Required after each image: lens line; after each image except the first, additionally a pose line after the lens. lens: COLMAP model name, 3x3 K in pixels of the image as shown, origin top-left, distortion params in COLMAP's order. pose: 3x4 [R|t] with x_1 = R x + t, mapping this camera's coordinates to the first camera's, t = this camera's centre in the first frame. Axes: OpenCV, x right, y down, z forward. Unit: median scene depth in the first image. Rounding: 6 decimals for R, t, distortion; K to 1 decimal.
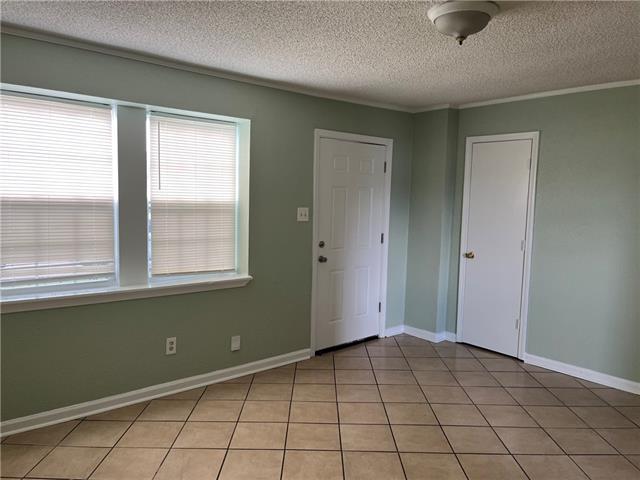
lens RADIAL K [[484.2, 0, 320.6], [0, 484.2, 241.1], [0, 0, 1]] dist [0.051840, -0.073122]
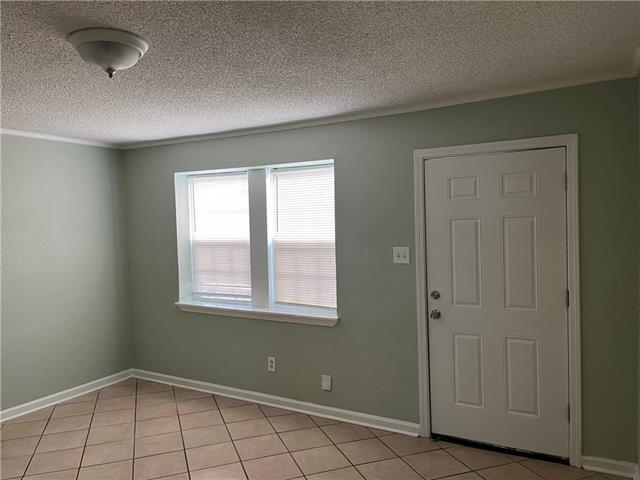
lens RADIAL K [[484.2, 0, 322.3], [0, 484.2, 241.2], [0, 0, 1]] dist [0.051840, -0.073122]
pose [[0.332190, -0.001487, -0.943211, 0.821589], [-0.061853, 0.997812, -0.023357, -0.059912], [0.941182, 0.066099, 0.331371, 0.689688]]
